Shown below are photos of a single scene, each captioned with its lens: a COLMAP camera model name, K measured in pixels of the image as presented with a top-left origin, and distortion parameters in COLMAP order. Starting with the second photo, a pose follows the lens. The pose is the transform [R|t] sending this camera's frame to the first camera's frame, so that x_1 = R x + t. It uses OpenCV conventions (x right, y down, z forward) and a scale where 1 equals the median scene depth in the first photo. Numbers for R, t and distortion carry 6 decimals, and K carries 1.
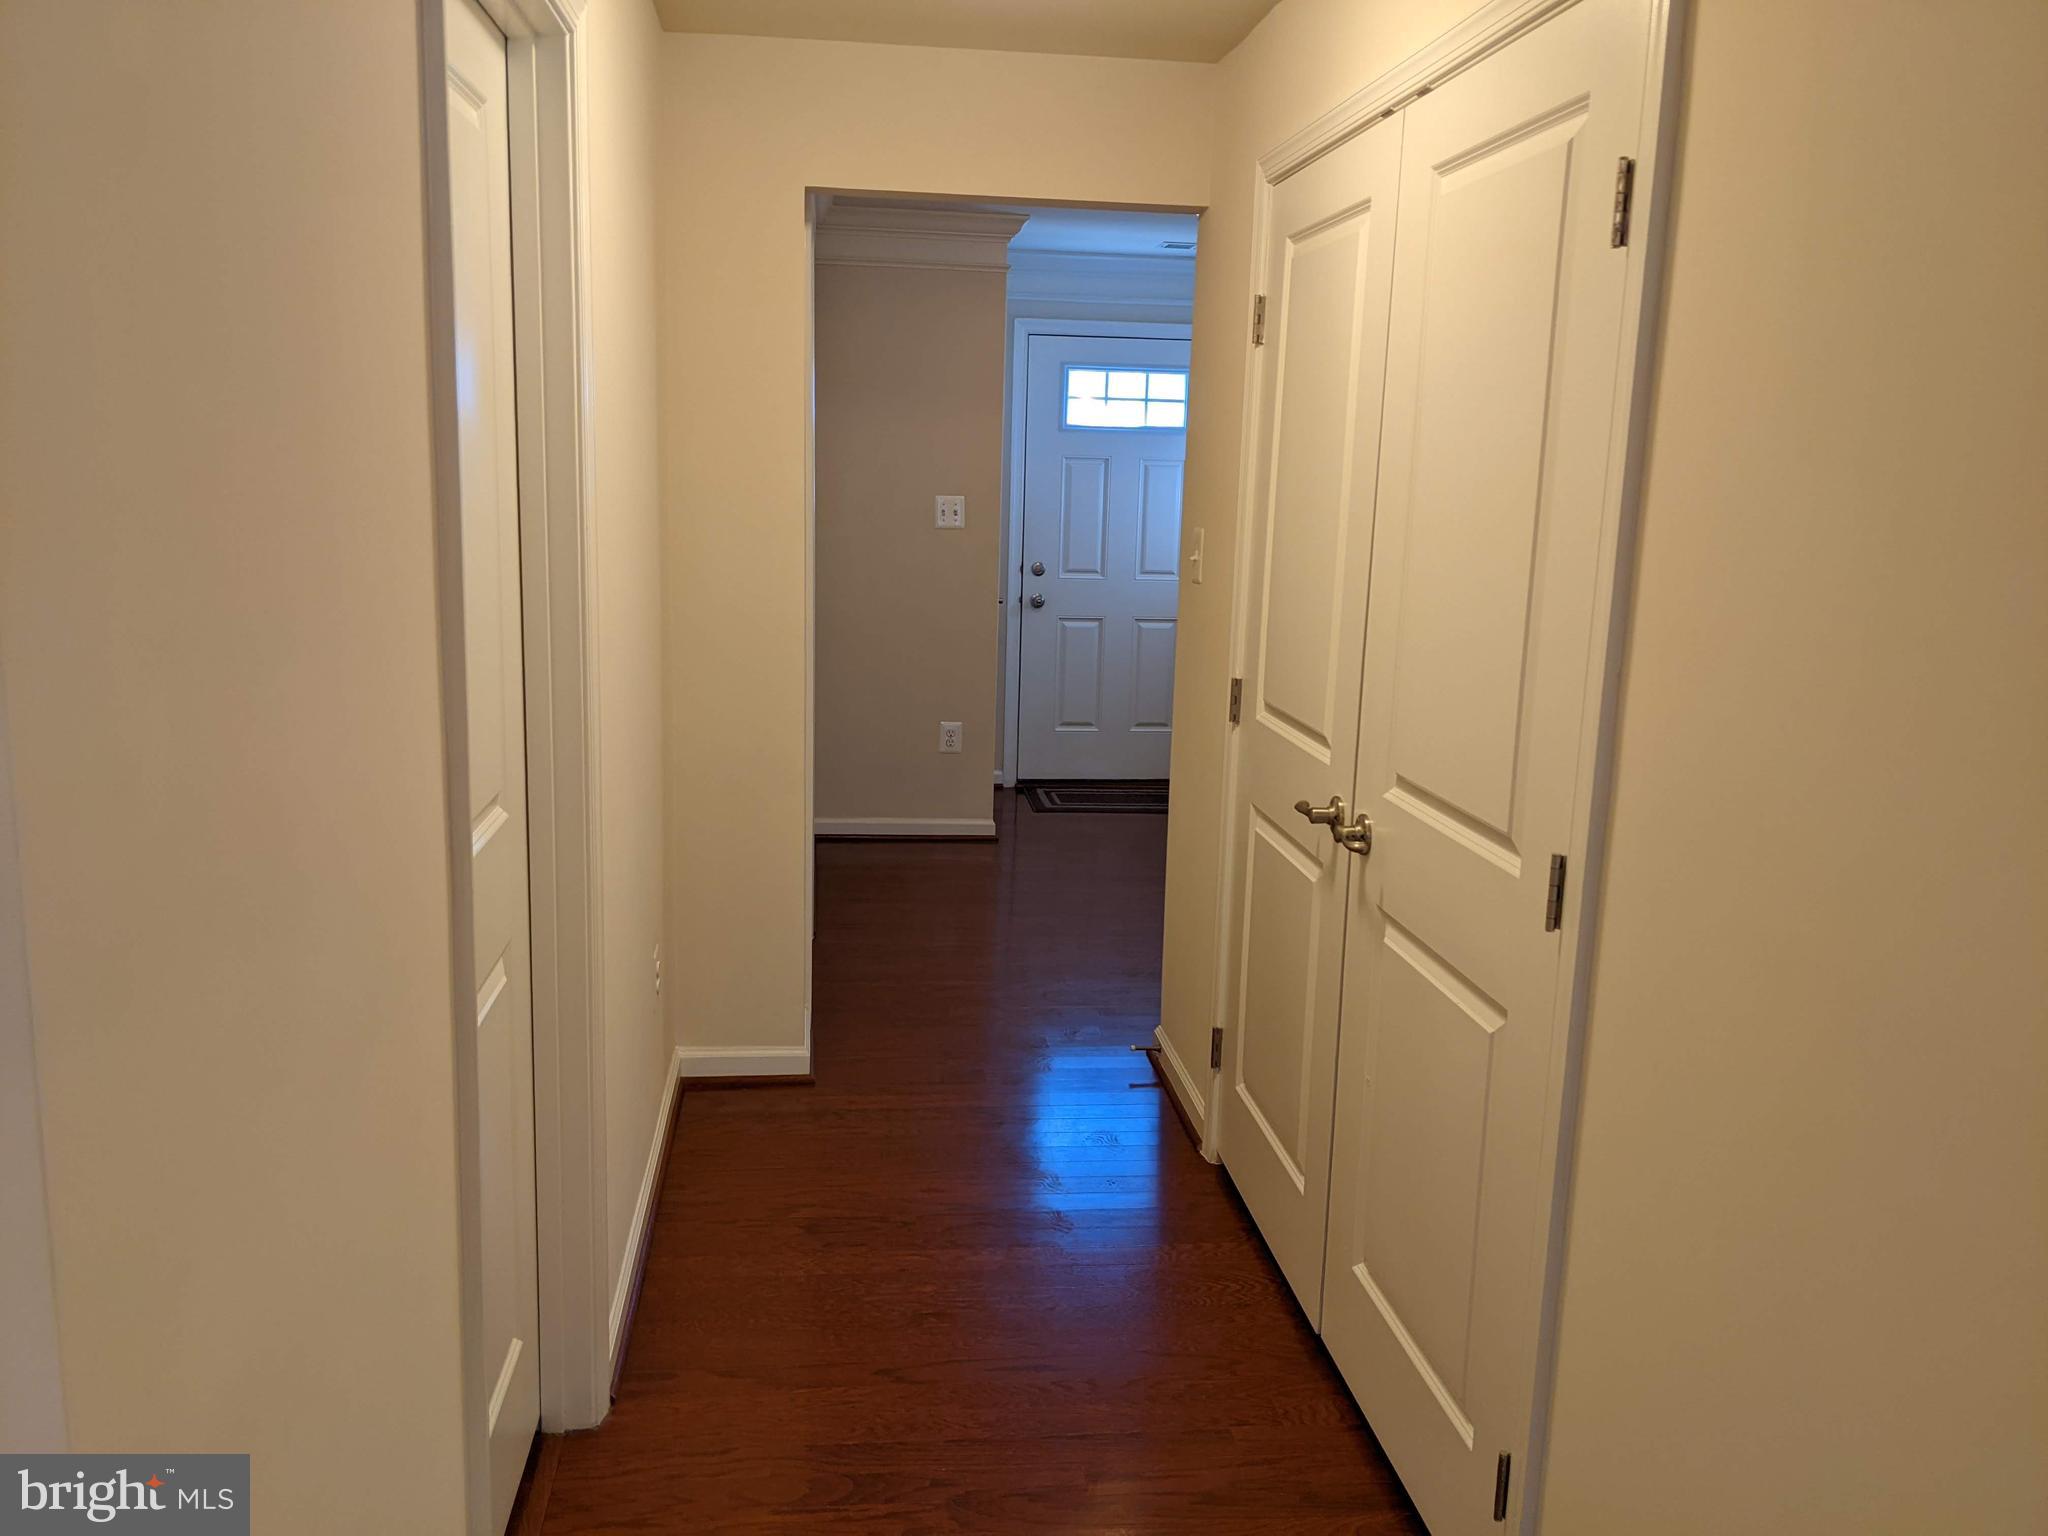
lens RADIAL K [[1621.0, 0, 1020.6], [0, 1621.0, 777.9], [0, 0, 1]] dist [0.060463, -0.097696]
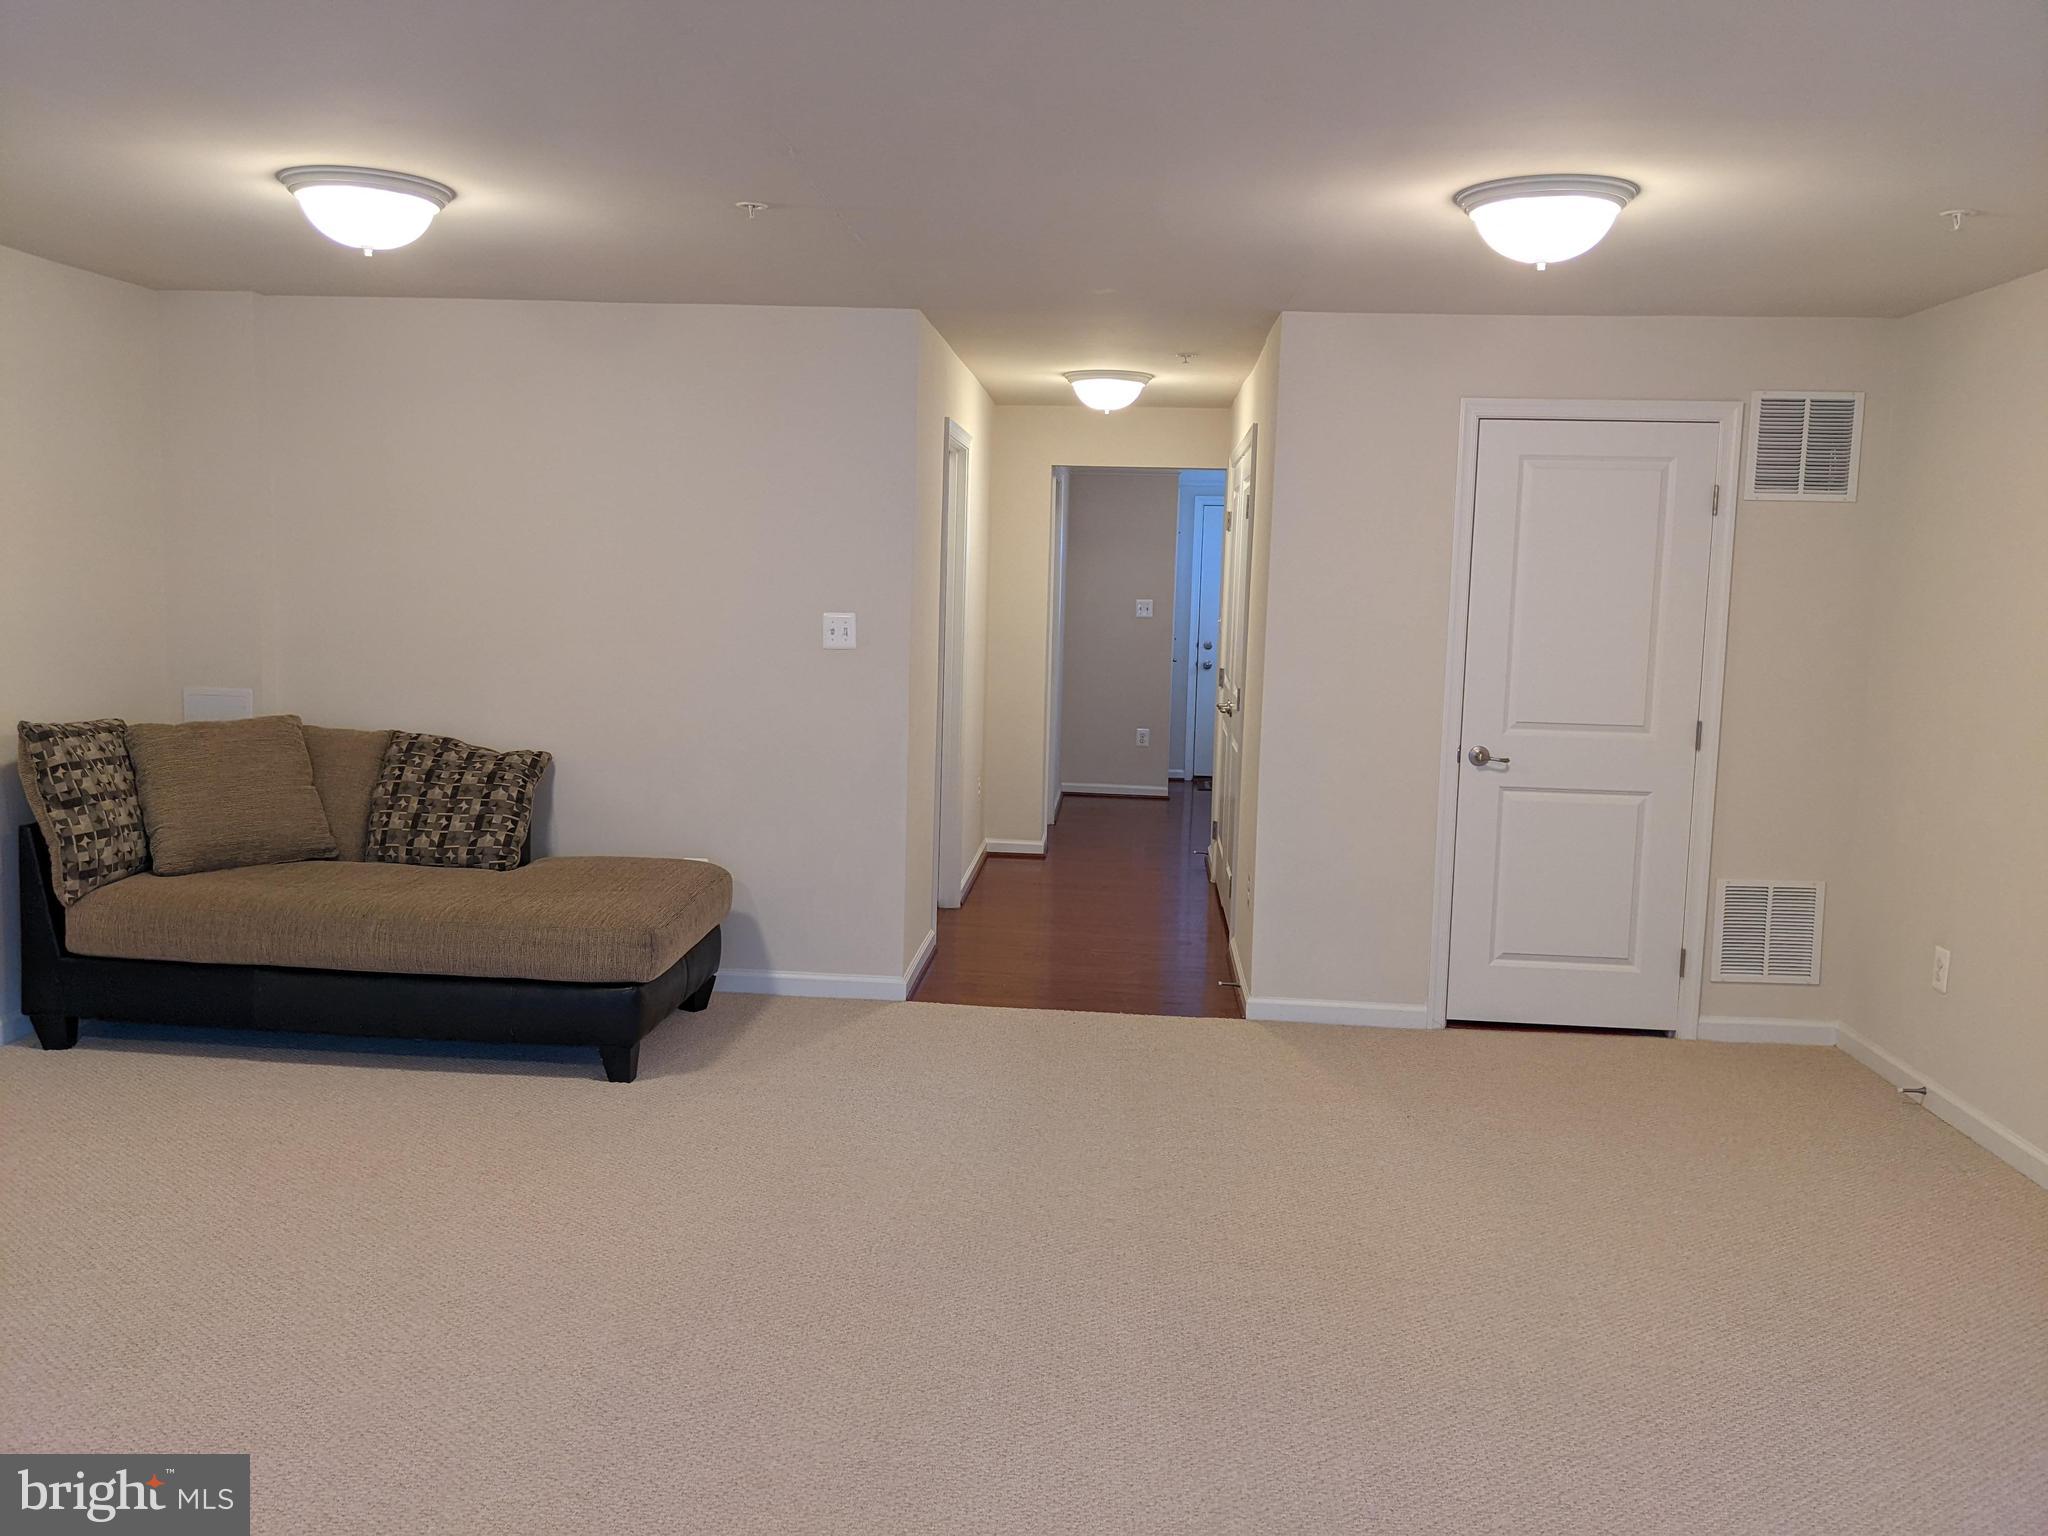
lens RADIAL K [[1621.0, 0, 1023.9], [0, 1621.0, 754.1], [0, 0, 1]] dist [0.060463, -0.097696]
pose [[0.983043, 0.014448, -0.182806, 0.148666], [-0.030797, 0.995740, -0.086911, 0.146671], [0.180772, 0.091067, 0.979300, -0.711692]]
